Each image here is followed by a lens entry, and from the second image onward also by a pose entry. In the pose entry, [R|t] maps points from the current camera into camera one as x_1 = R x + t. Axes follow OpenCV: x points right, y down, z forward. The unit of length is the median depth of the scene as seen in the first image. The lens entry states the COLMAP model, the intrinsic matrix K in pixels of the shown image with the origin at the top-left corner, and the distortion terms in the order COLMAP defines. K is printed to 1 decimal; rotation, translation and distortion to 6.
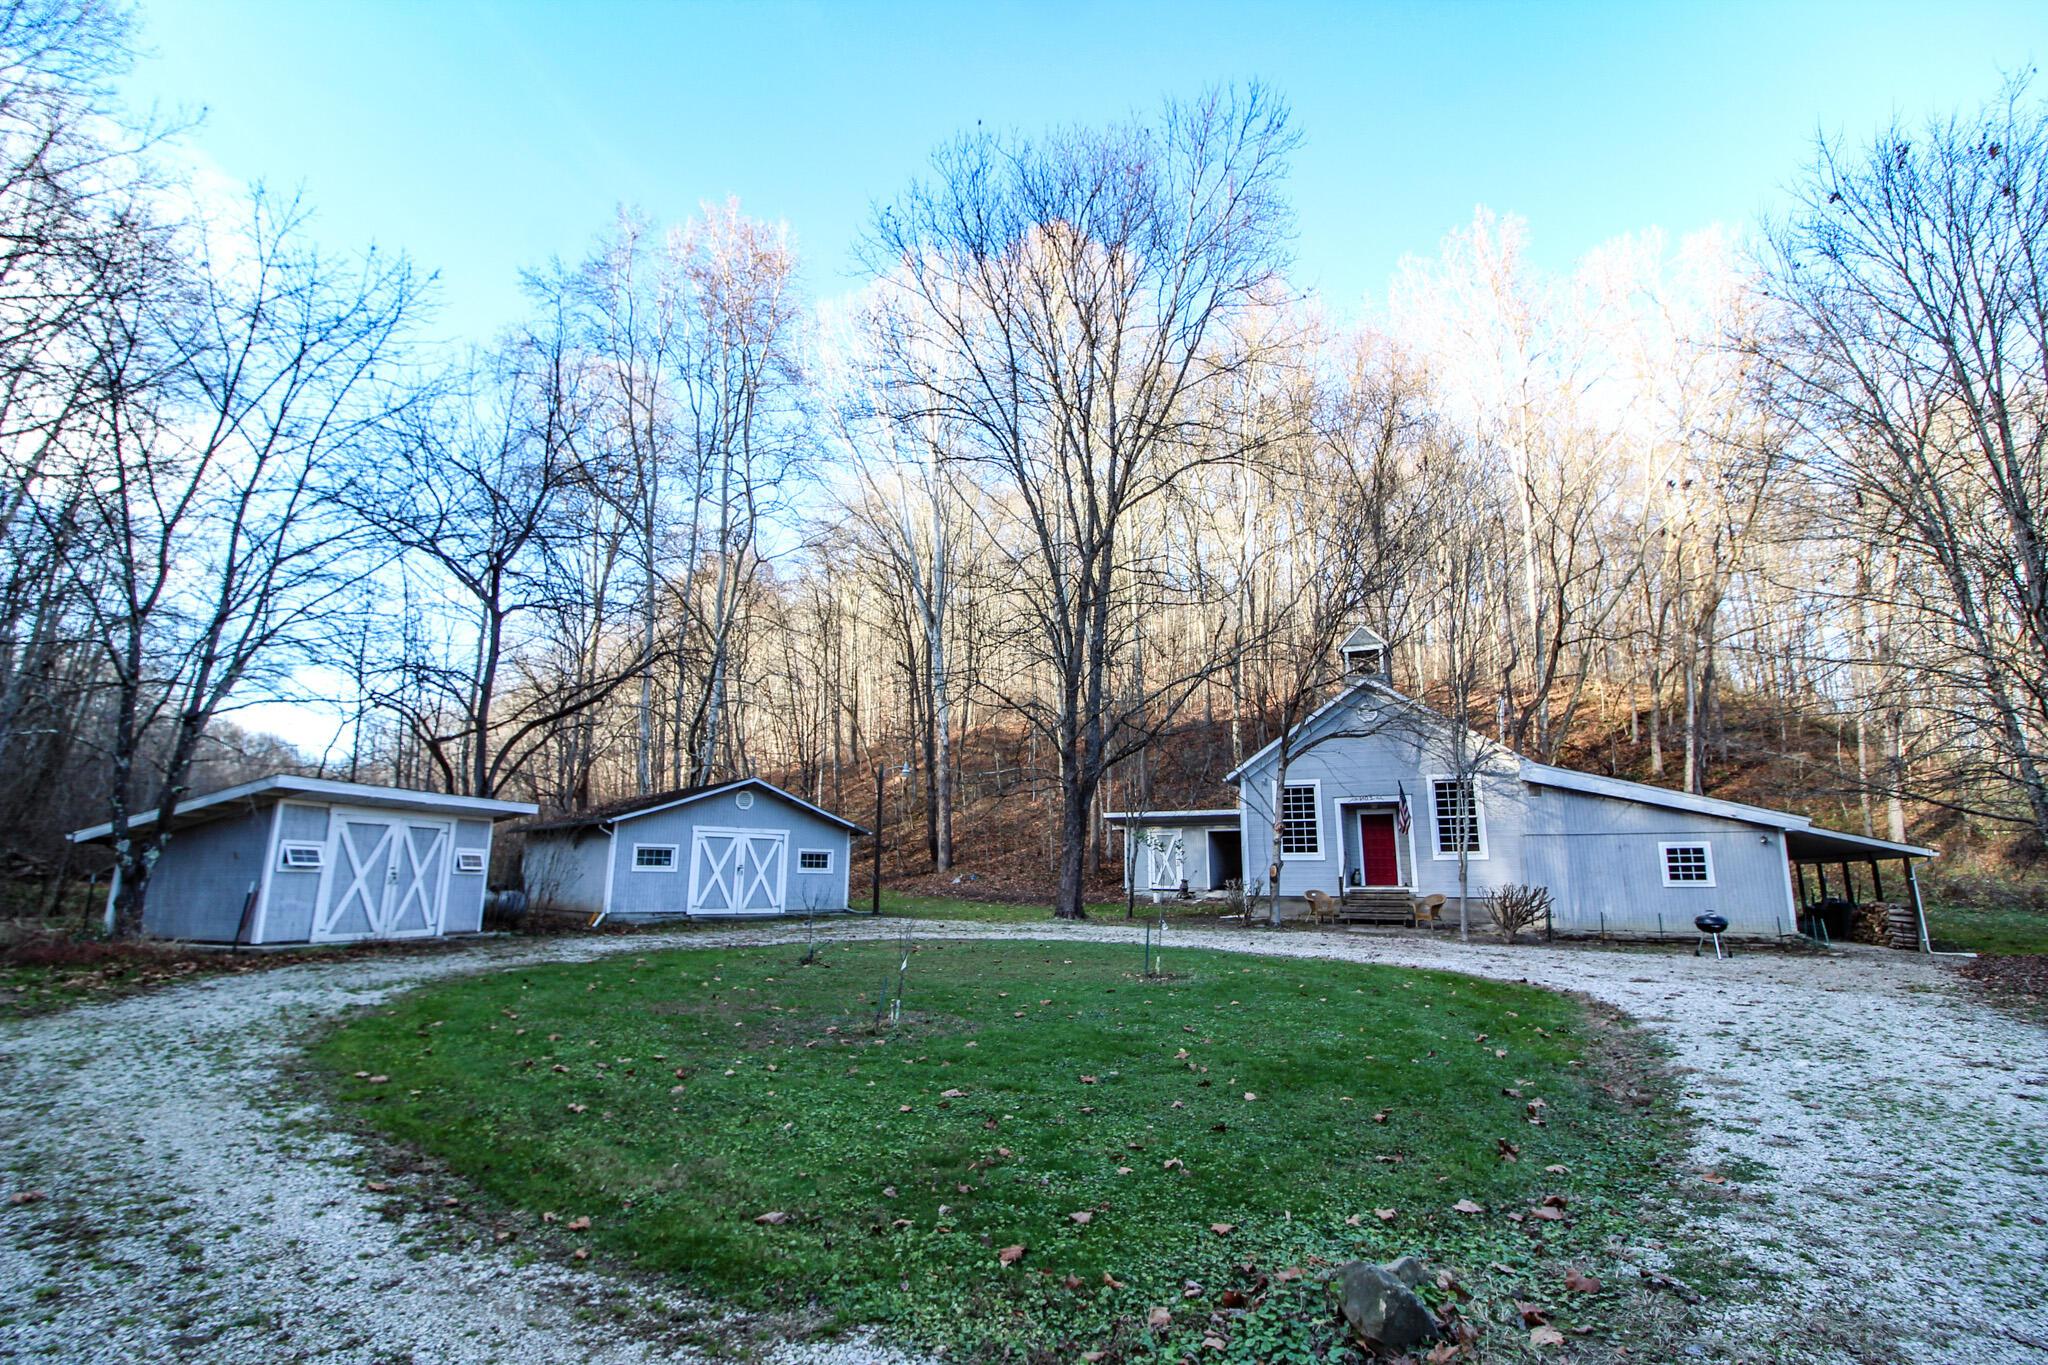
lens RADIAL K [[935.1, 0, 1022.7], [0, 935.1, 670.4], [0, 0, 1]] dist [-0.000033, -0.020520]
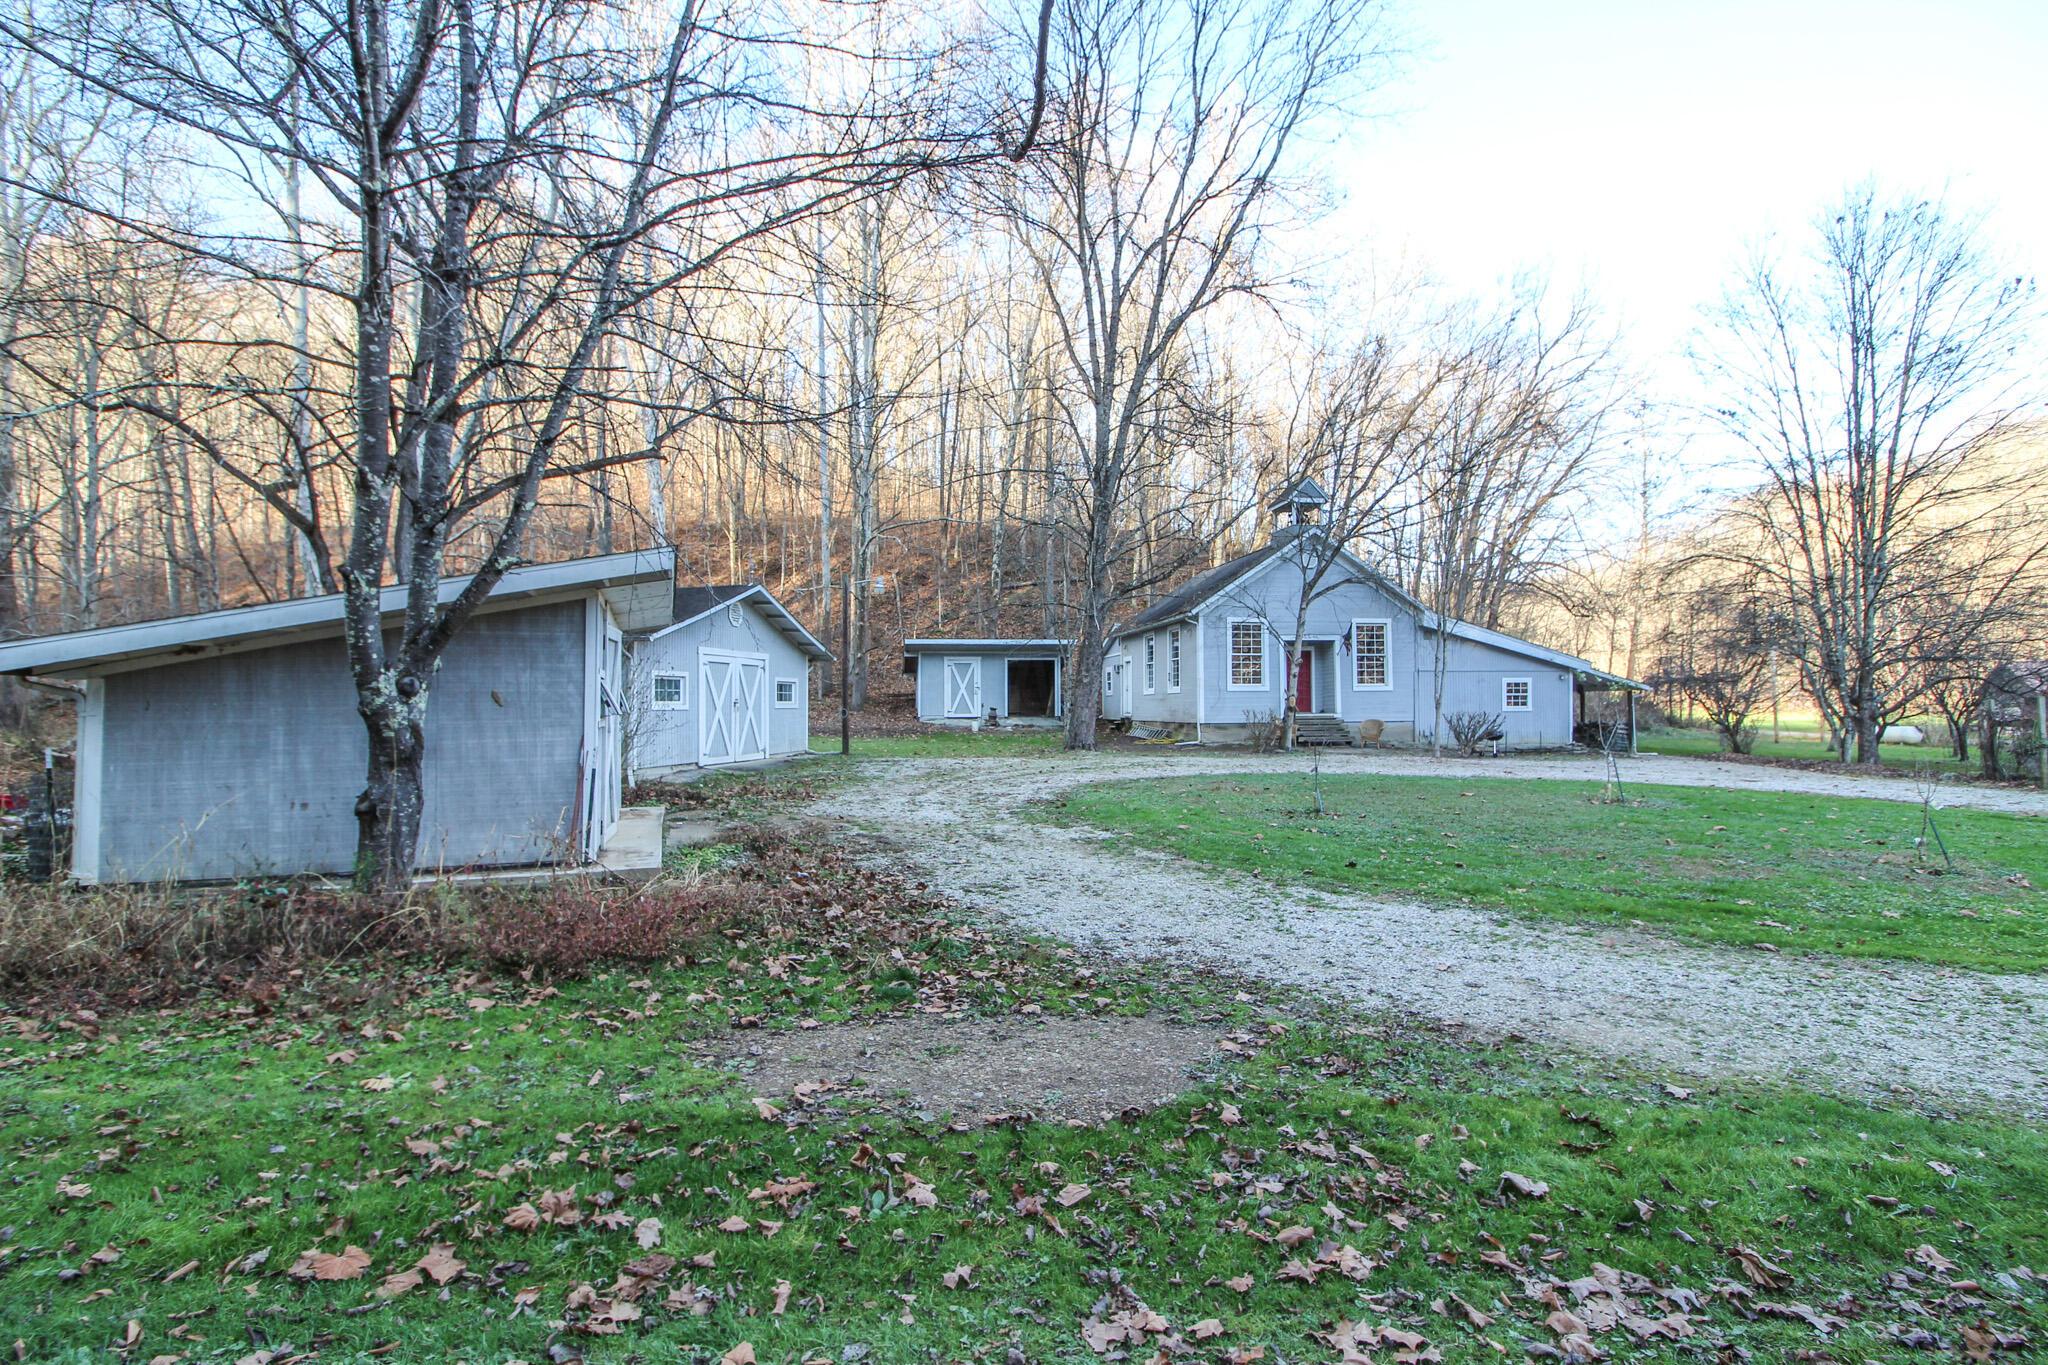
lens RADIAL K [[935.1, 0, 1022.7], [0, 935.1, 670.4], [0, 0, 1]] dist [-0.000033, -0.020520]
pose [[0.817564, 0.009814, 0.575754, -0.579121], [-0.115314, 0.982392, 0.147000, 0.053226], [-0.564173, -0.186575, 0.804300, 0.294368]]
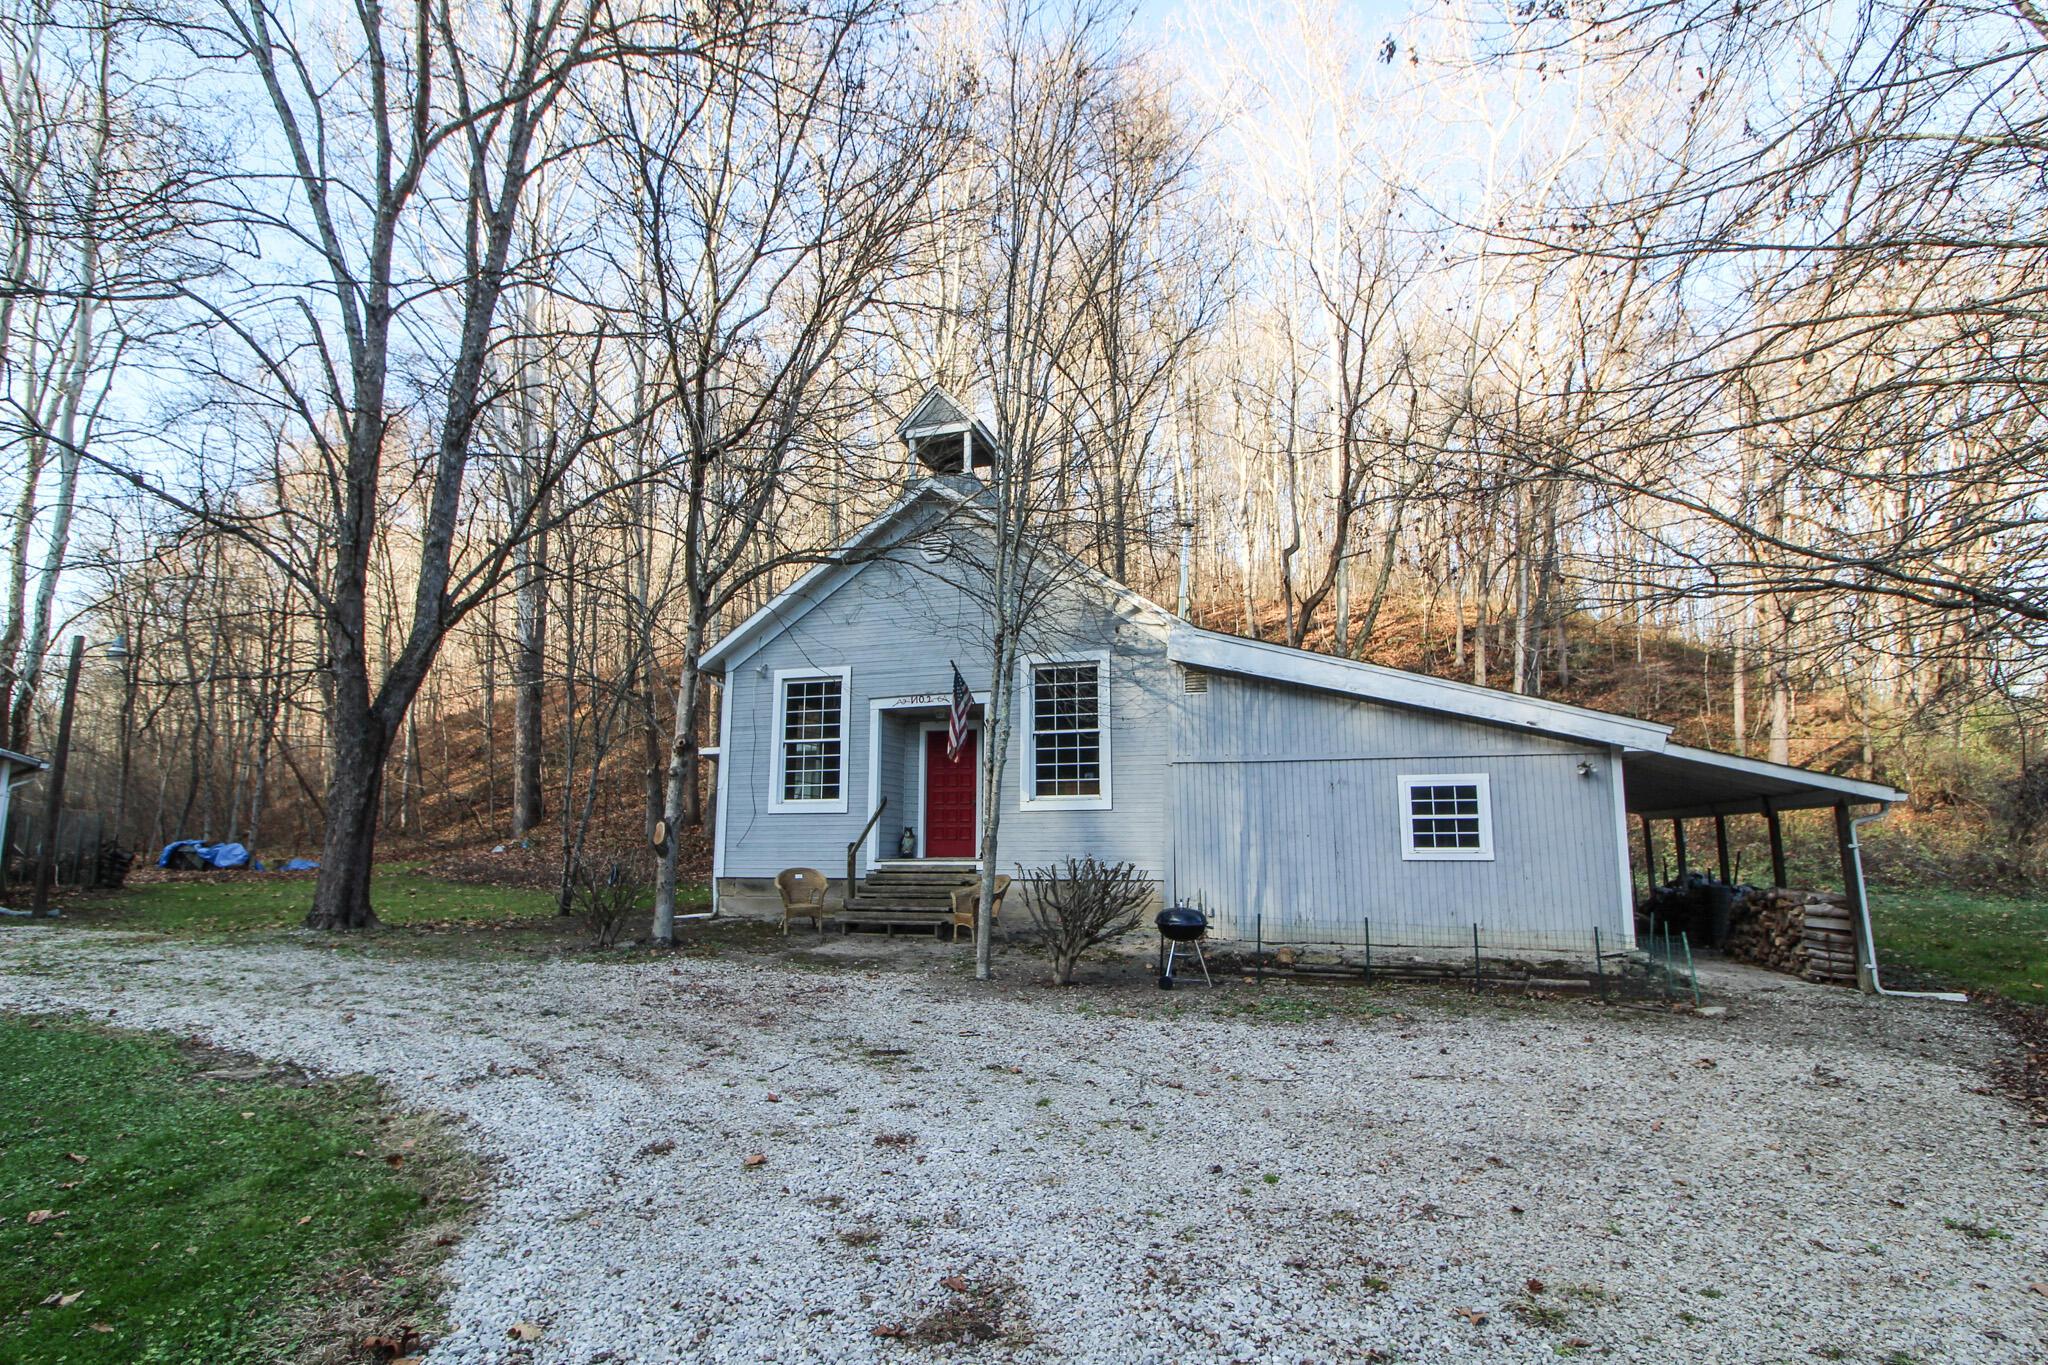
lens RADIAL K [[1018.6, 0, 1025.7], [0, 1018.6, 673.7], [0, 0, 1]] dist [0.001198, -0.011620]
pose [[0.990018, 0.014911, 0.140151, 0.359656], [-0.022702, 0.998274, 0.054163, 0.092266], [-0.139101, -0.056804, 0.988648, 0.423783]]
